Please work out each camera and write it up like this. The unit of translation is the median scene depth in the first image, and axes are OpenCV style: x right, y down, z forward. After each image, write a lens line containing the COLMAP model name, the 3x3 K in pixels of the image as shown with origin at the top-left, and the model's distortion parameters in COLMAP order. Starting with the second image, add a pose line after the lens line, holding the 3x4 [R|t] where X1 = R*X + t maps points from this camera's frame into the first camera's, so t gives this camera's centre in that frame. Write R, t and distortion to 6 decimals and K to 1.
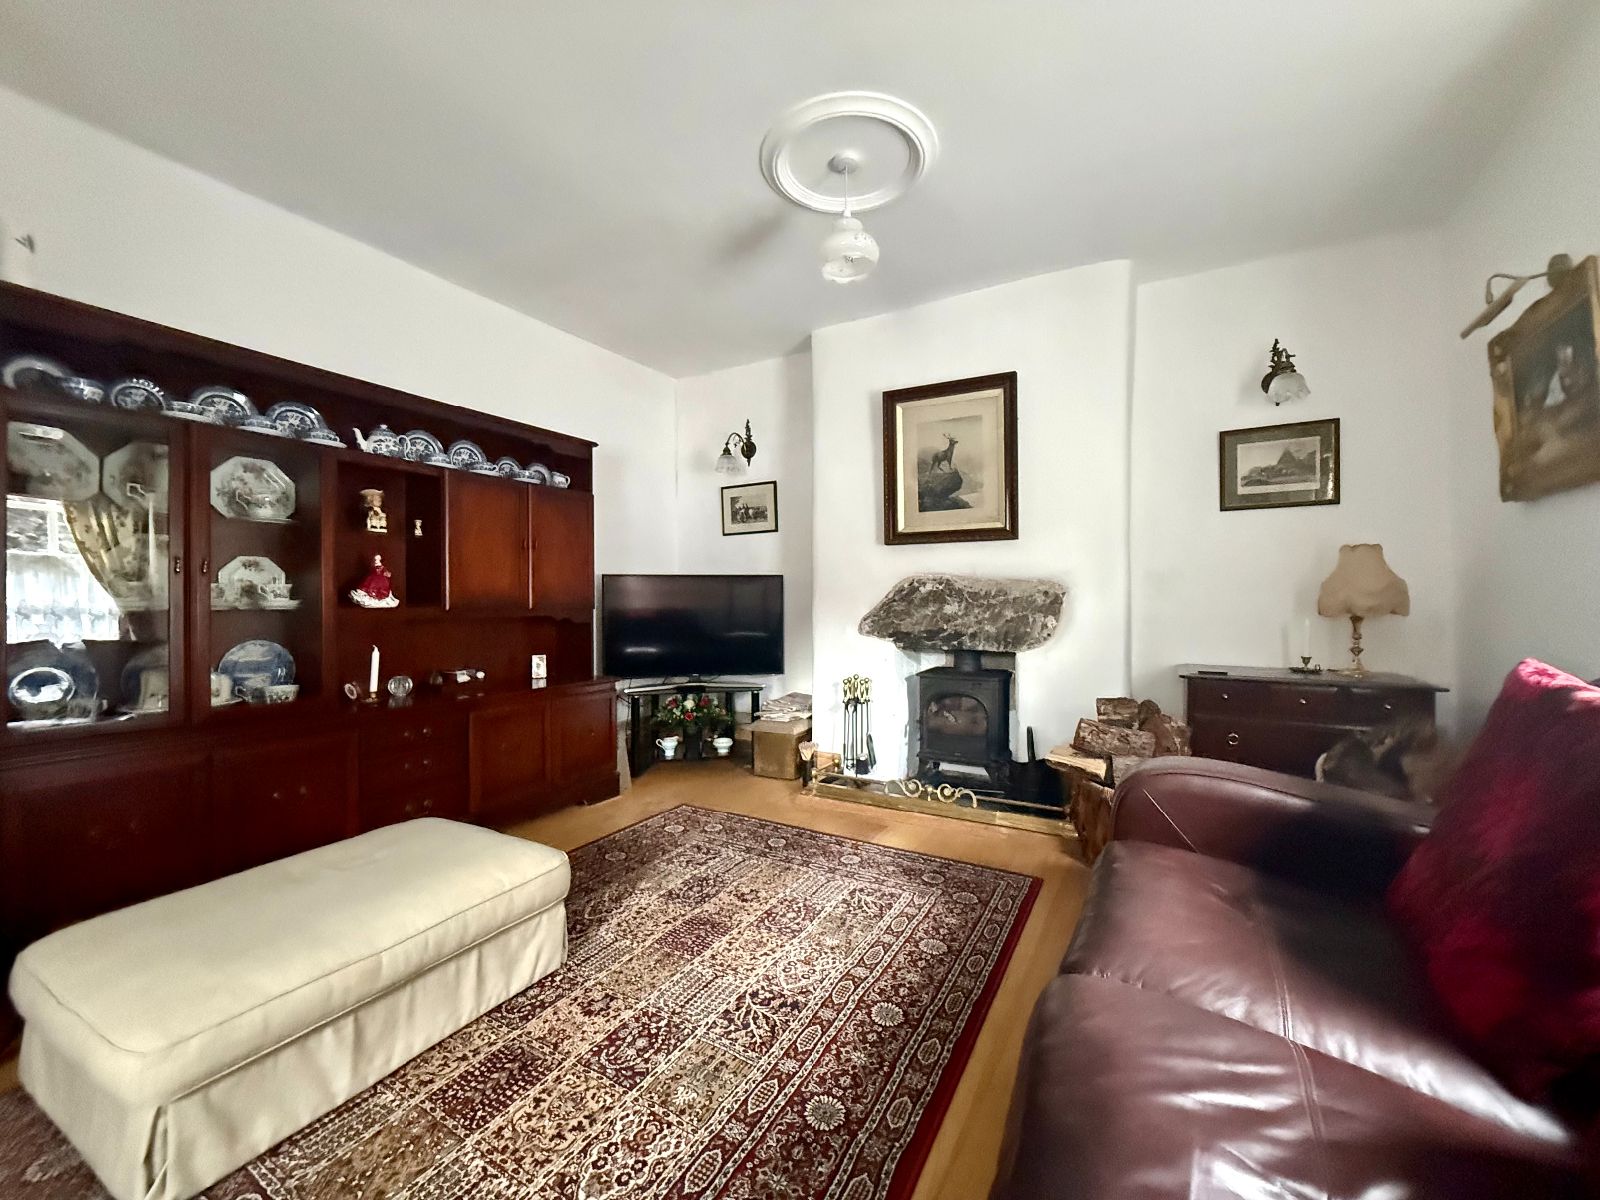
lens RADIAL K [[636.5, 0, 803.3], [0, 636.5, 603.2], [0, 0, 1]] dist [-0.000458, 0.000205]
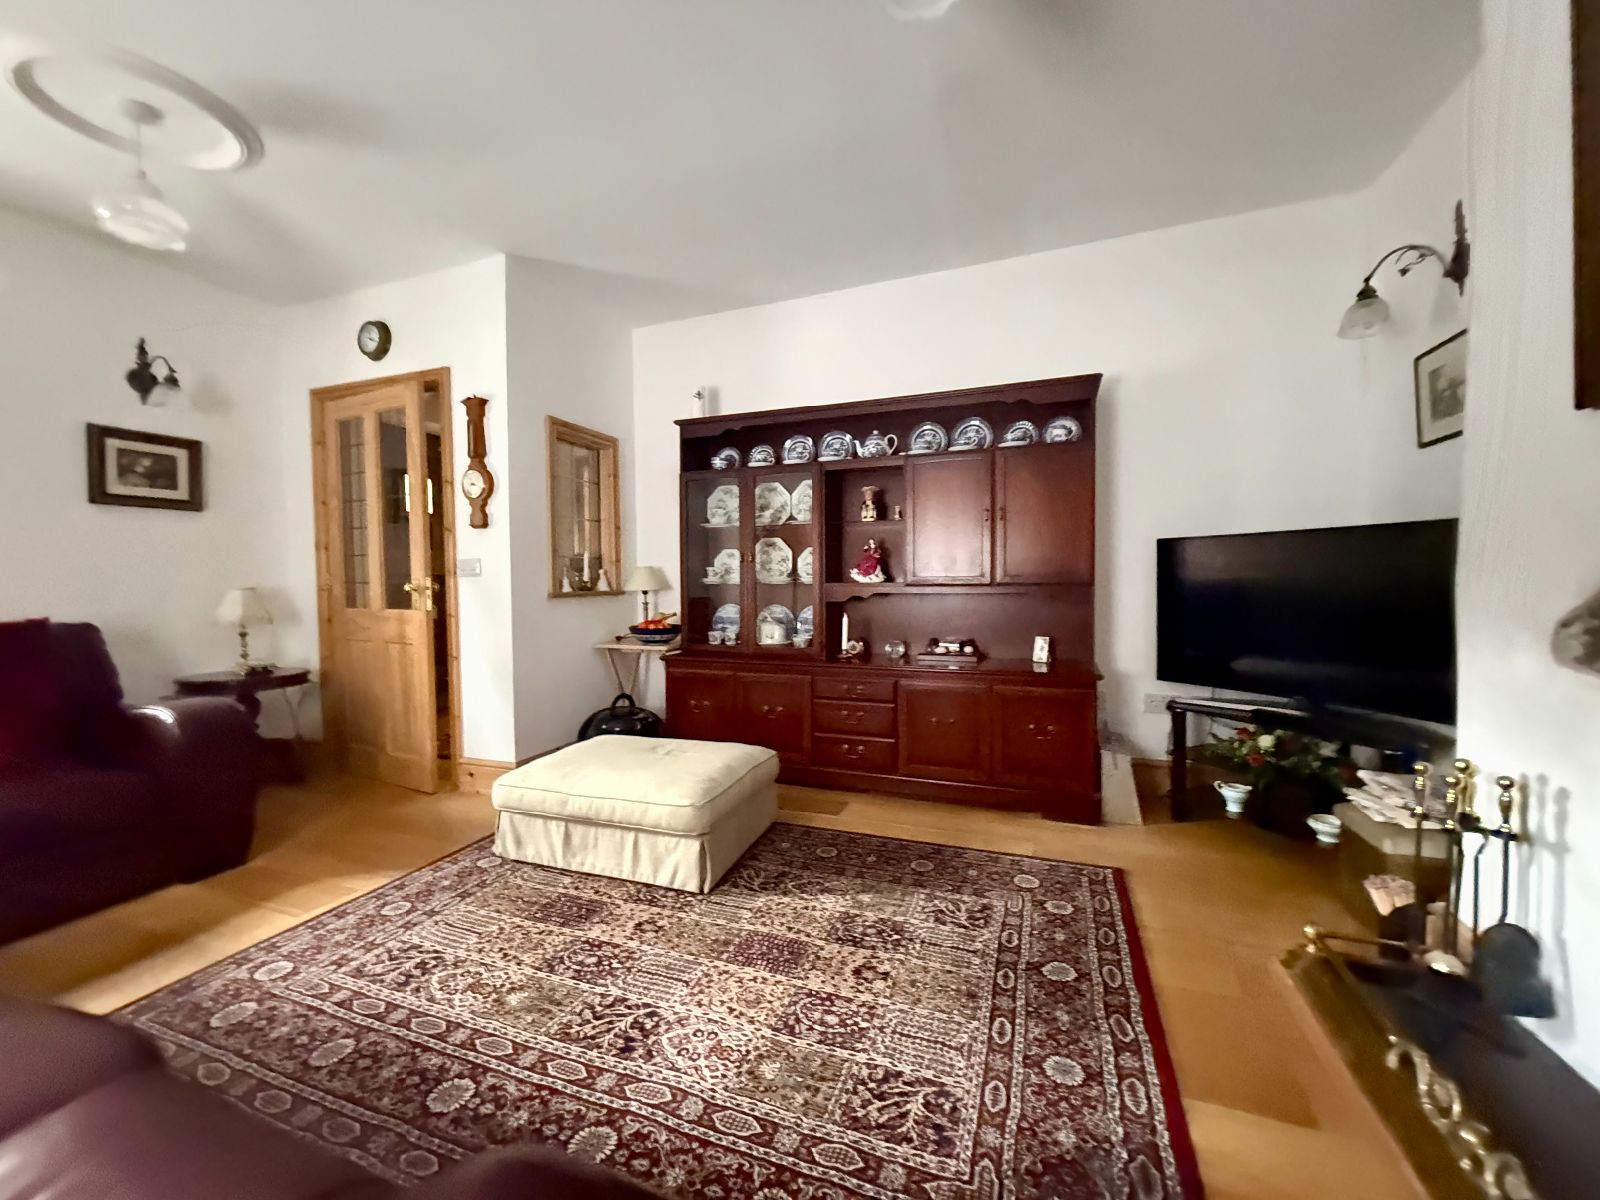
lens RADIAL K [[636.5, 0, 804.4], [0, 636.5, 598.9], [0, 0, 1]] dist [-0.000458, 0.000205]
pose [[0.151471, 0.033583, -0.987891, 0.482238], [0.006005, 0.999373, 0.034894, -0.004942], [0.988443, -0.011218, 0.151174, 0.628046]]
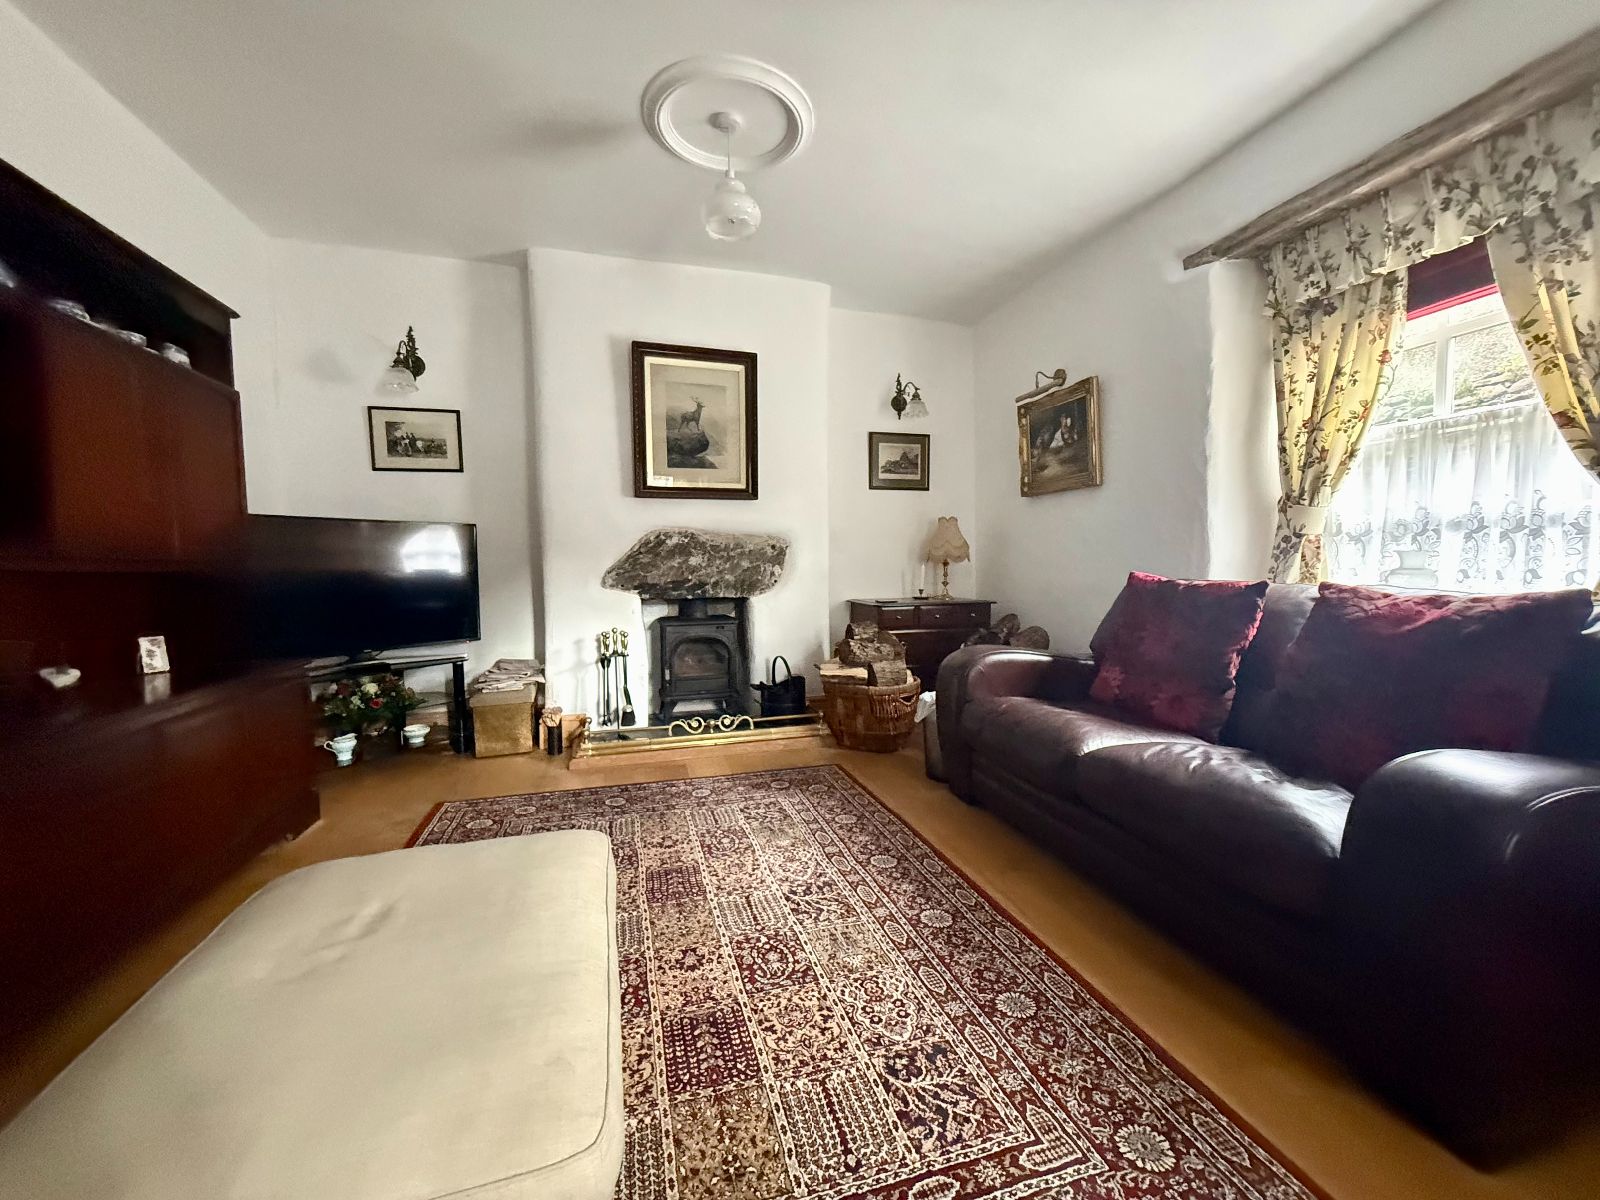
lens RADIAL K [[636.5, 0, 806.6], [0, 636.5, 601.3], [0, 0, 1]] dist [-0.000458, 0.000205]
pose [[0.693752, -0.048105, 0.718606, -0.485480], [0.013110, 0.998445, 0.054182, 0.025473], [-0.720095, -0.028168, 0.693304, 0.127868]]
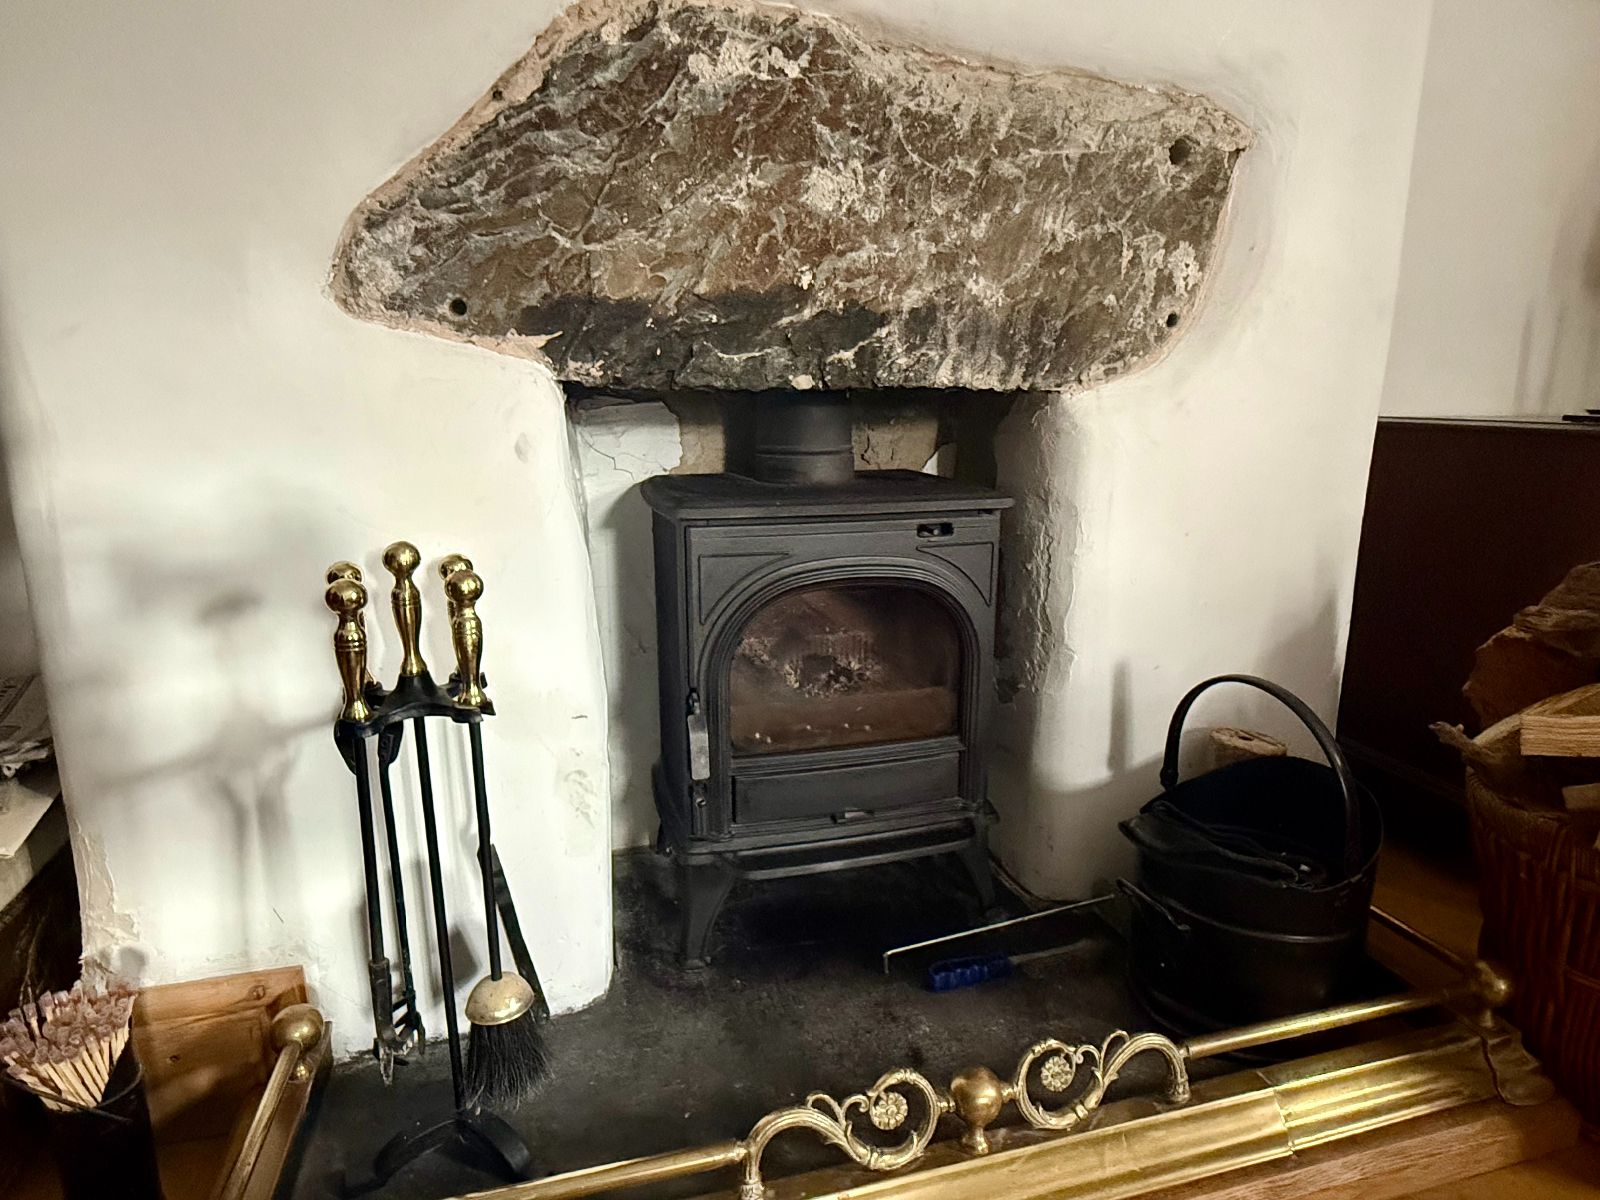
lens RADIAL K [[927.5, 0, 811.1], [0, 927.5, 601.6], [0, 0, 1]] dist [-0.000218, 0.000415]
pose [[0.709643, -0.154488, 0.687415, -0.008565], [0.003608, 0.976449, 0.215720, 0.088437], [-0.704552, -0.150604, 0.693487, 0.892840]]
